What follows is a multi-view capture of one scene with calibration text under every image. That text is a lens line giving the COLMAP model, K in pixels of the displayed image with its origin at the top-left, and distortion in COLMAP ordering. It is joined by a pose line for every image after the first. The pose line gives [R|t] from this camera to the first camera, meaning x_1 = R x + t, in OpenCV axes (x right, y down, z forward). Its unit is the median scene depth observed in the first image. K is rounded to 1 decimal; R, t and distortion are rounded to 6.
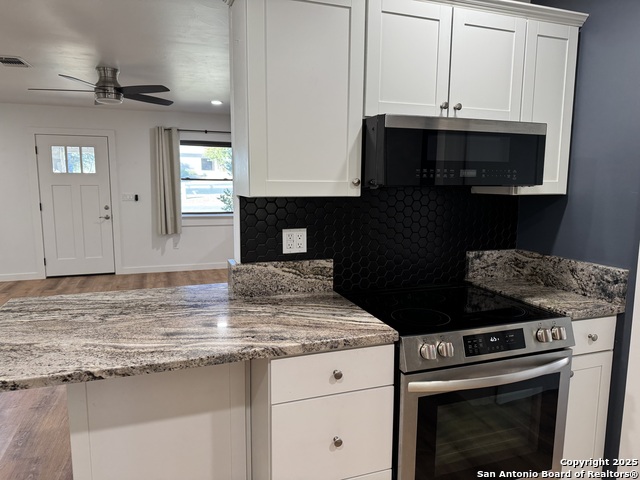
lens RADIAL K [[448.0, 0, 319.4], [0, 448.0, 238.2], [0, 0, 1]] dist [0.102191, -0.126823]
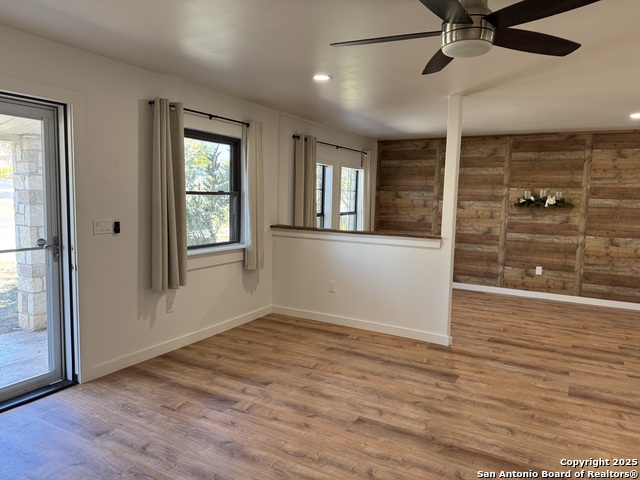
lens RADIAL K [[449.2, 0, 322.5], [0, 449.2, 232.6], [0, 0, 1]] dist [0.054790, -0.068534]
pose [[0.745660, -0.040832, 0.665074, -0.578586], [0.063301, 0.997947, -0.009702, -0.063112], [-0.663313, 0.049334, 0.746715, 0.453477]]
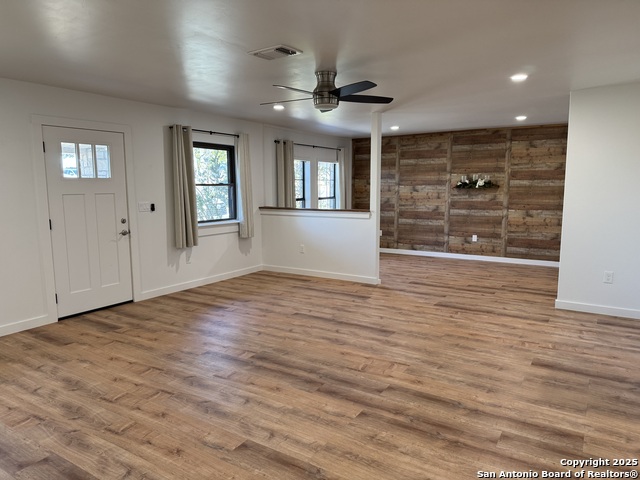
lens RADIAL K [[448.0, 0, 319.4], [0, 448.0, 238.2], [0, 0, 1]] dist [0.102191, -0.126823]
pose [[0.783734, -0.080999, 0.615792, -0.688176], [0.086820, 0.996013, 0.020514, -0.022576], [-0.614998, 0.037386, 0.787642, 0.149563]]
